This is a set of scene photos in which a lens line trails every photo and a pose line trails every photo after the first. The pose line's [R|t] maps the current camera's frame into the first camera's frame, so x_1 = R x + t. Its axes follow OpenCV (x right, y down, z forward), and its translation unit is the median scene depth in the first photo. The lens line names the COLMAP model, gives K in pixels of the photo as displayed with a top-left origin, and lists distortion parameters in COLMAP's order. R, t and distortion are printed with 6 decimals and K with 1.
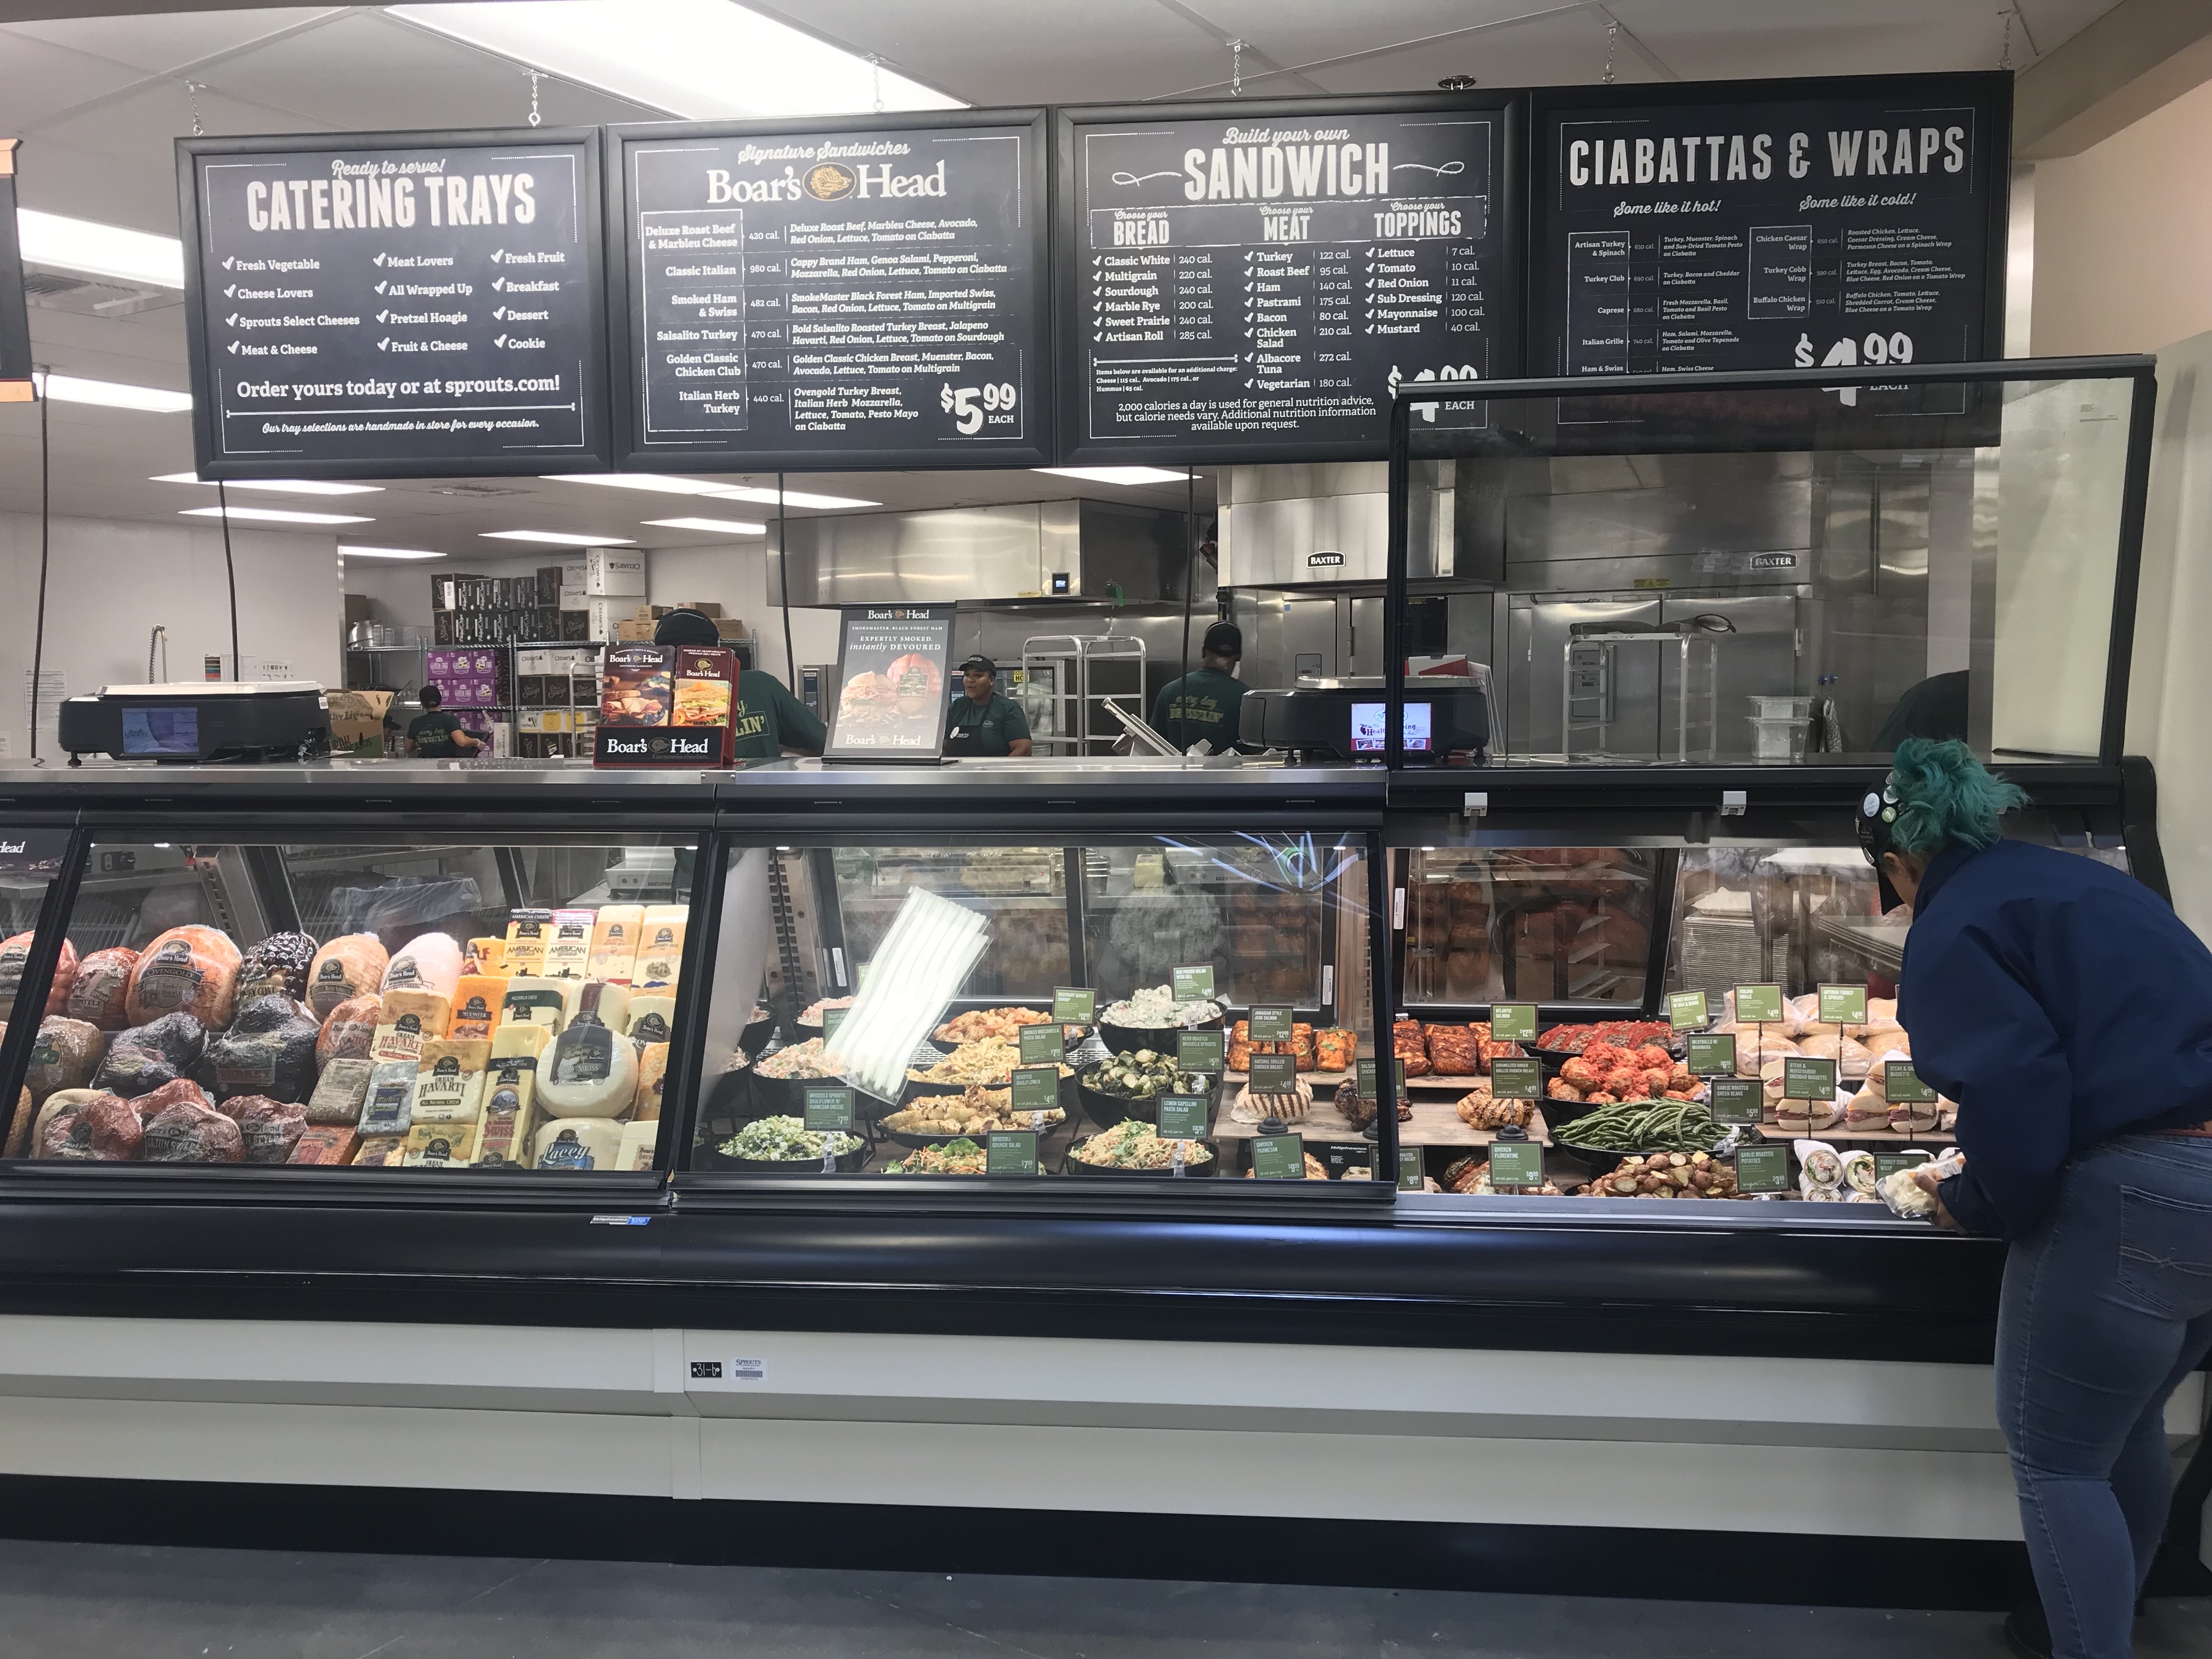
lens RADIAL K [[1809.2, 0, 1097.9], [0, 1809.2, 820.1], [0, 0, 1]] dist [0.018652, -0.001070]
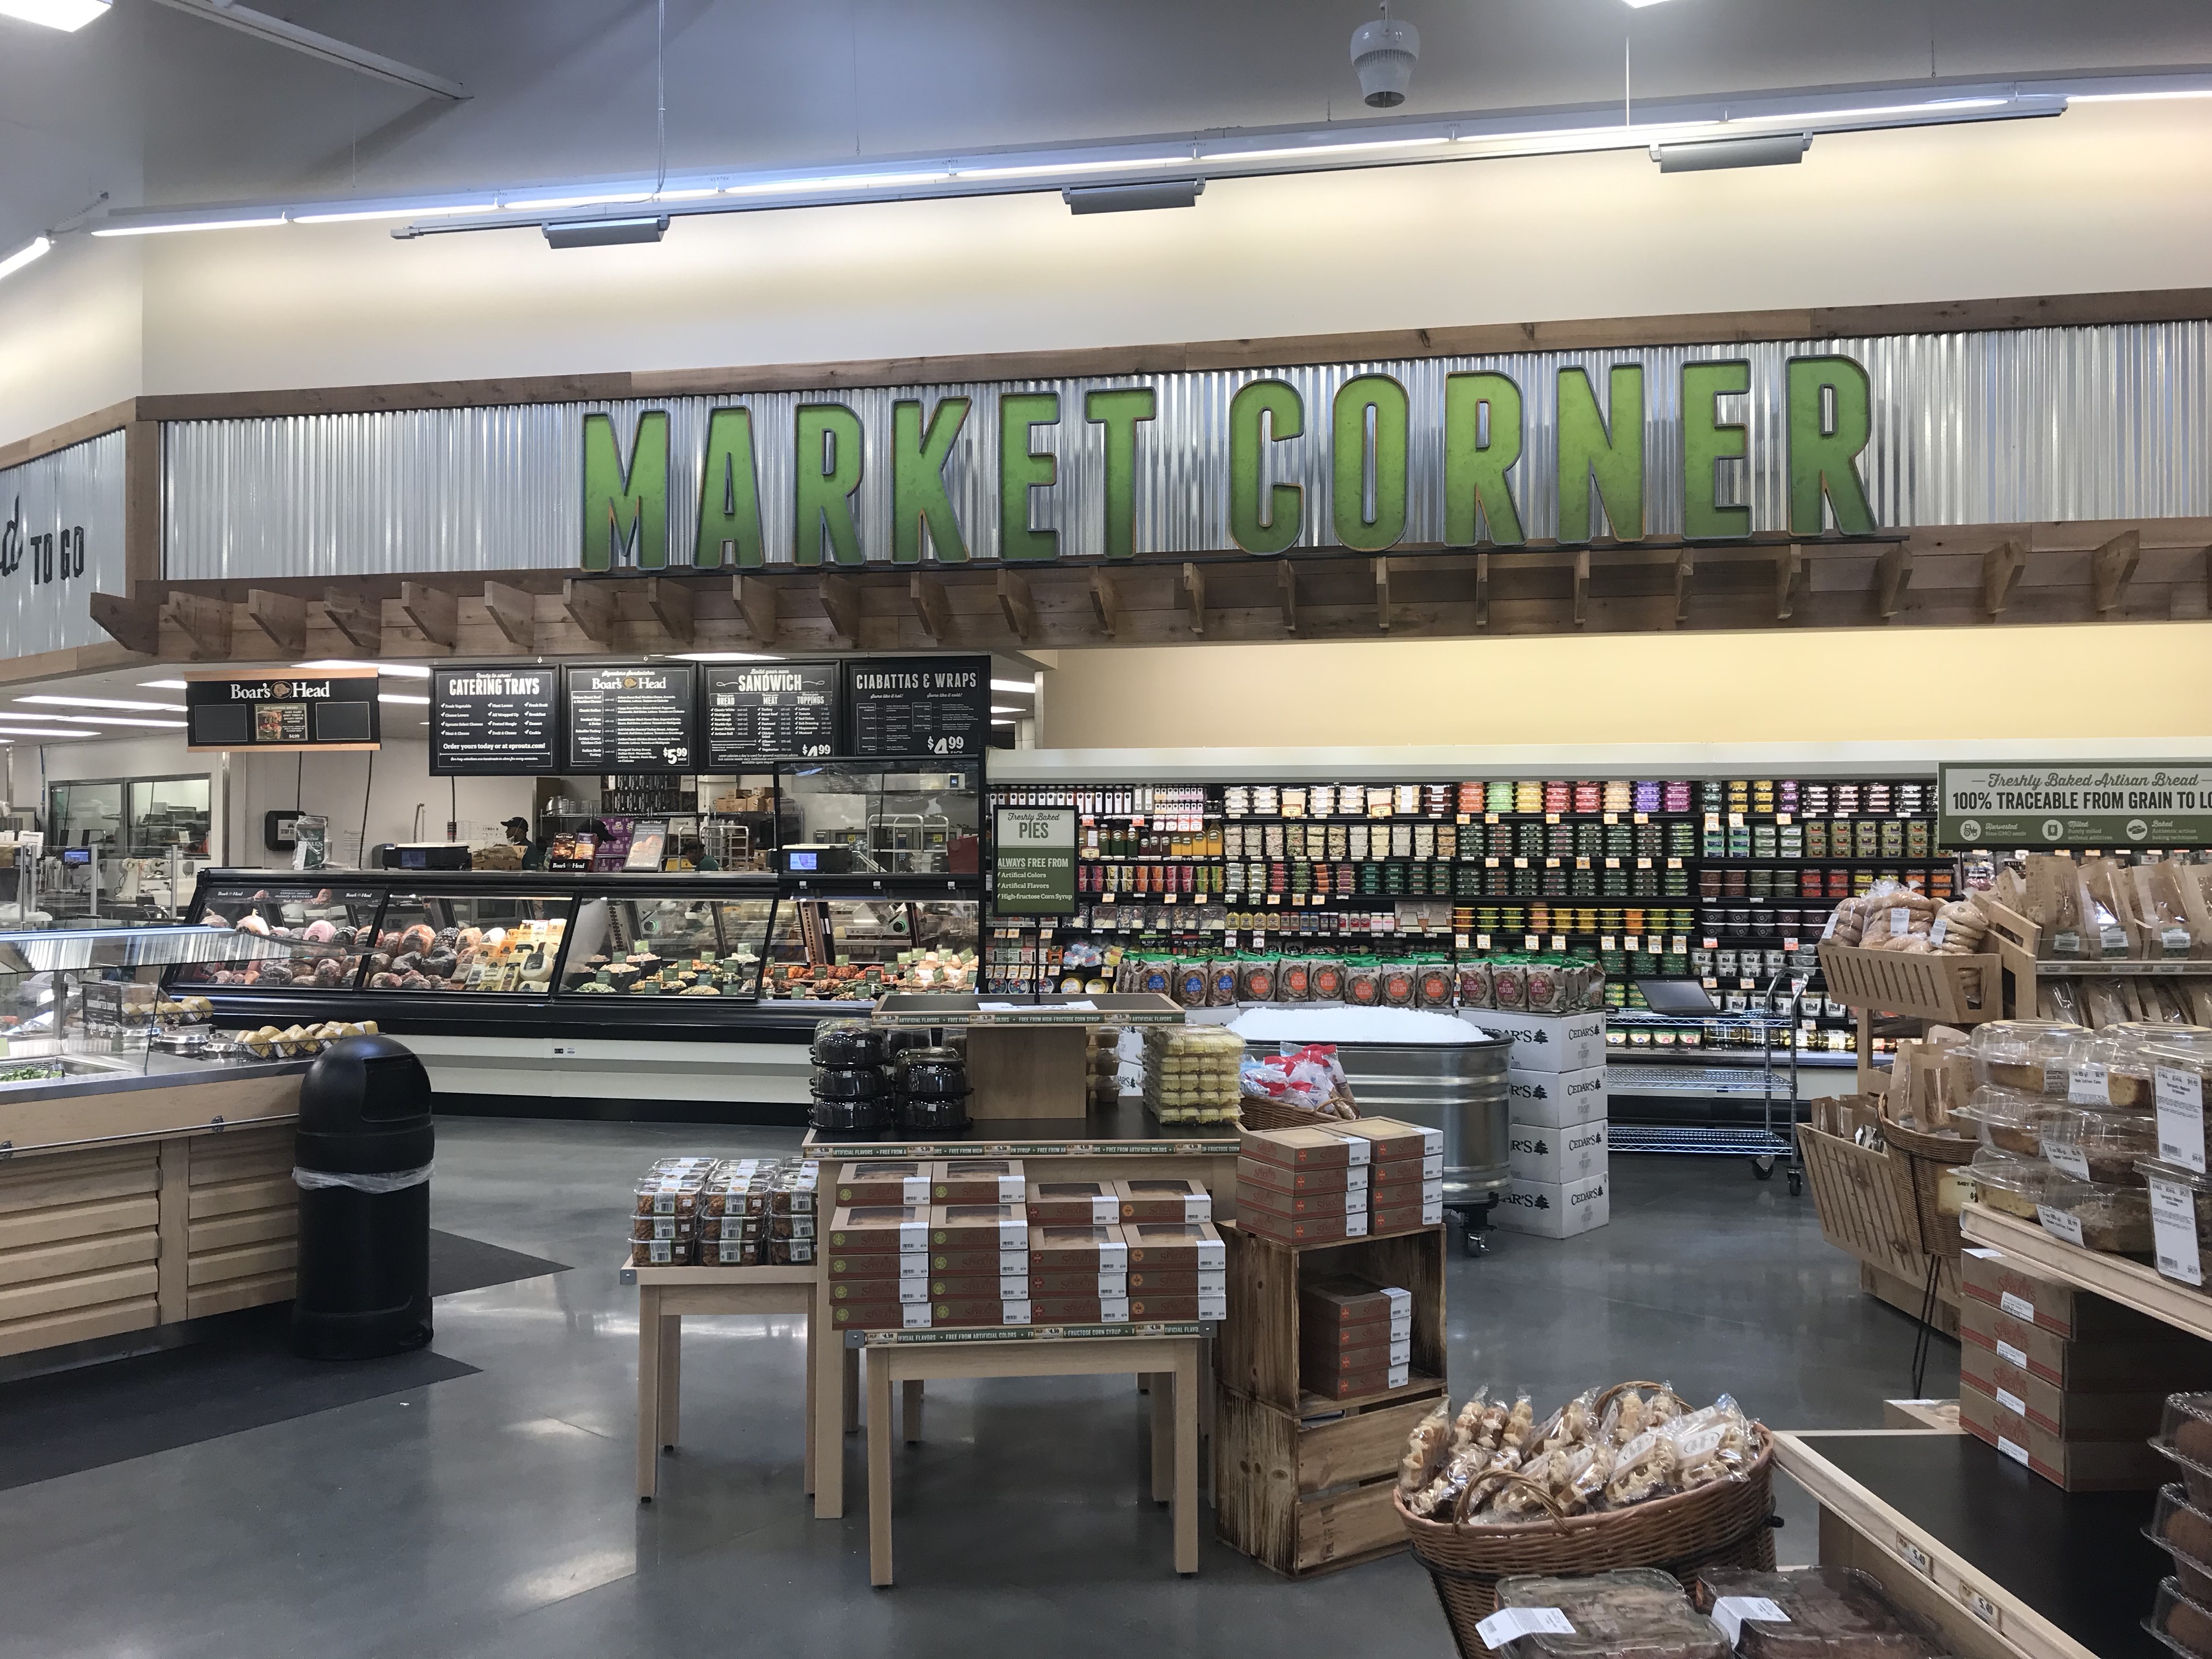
lens RADIAL K [[1790.7, 0, 1106.0], [0, 1790.7, 829.5], [0, 0, 1]] dist [0.203221, -0.707327]
pose [[0.992971, 0.009595, -0.117967, 1.019928], [-0.019156, 0.996595, -0.080190, 0.127172], [0.116796, 0.081886, 0.989774, -1.928844]]
